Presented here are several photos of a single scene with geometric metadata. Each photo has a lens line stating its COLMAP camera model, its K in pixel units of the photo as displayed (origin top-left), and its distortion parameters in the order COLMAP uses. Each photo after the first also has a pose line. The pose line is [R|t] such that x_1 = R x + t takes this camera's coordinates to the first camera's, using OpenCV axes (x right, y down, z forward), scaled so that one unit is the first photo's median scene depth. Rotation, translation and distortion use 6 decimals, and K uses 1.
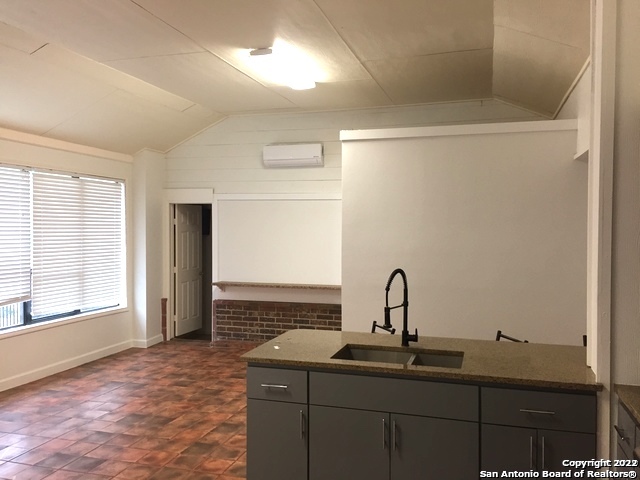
lens RADIAL K [[541.4, 0, 320.1], [0, 541.4, 240.7], [0, 0, 1]] dist [0.079731, -0.110491]
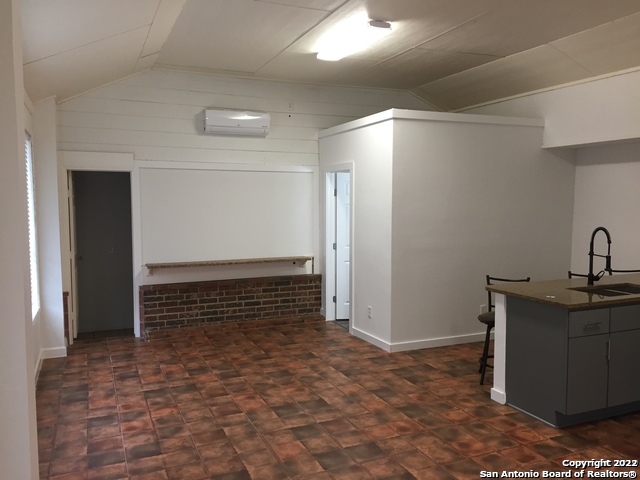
lens RADIAL K [[541.4, 0, 318.9], [0, 541.4, 242.8], [0, 0, 1]] dist [0.079731, -0.110491]
pose [[0.767624, -0.055492, 0.638494, -0.674653], [0.023660, 0.998019, 0.058294, -0.002135], [-0.640464, -0.029641, 0.767416, 0.221665]]
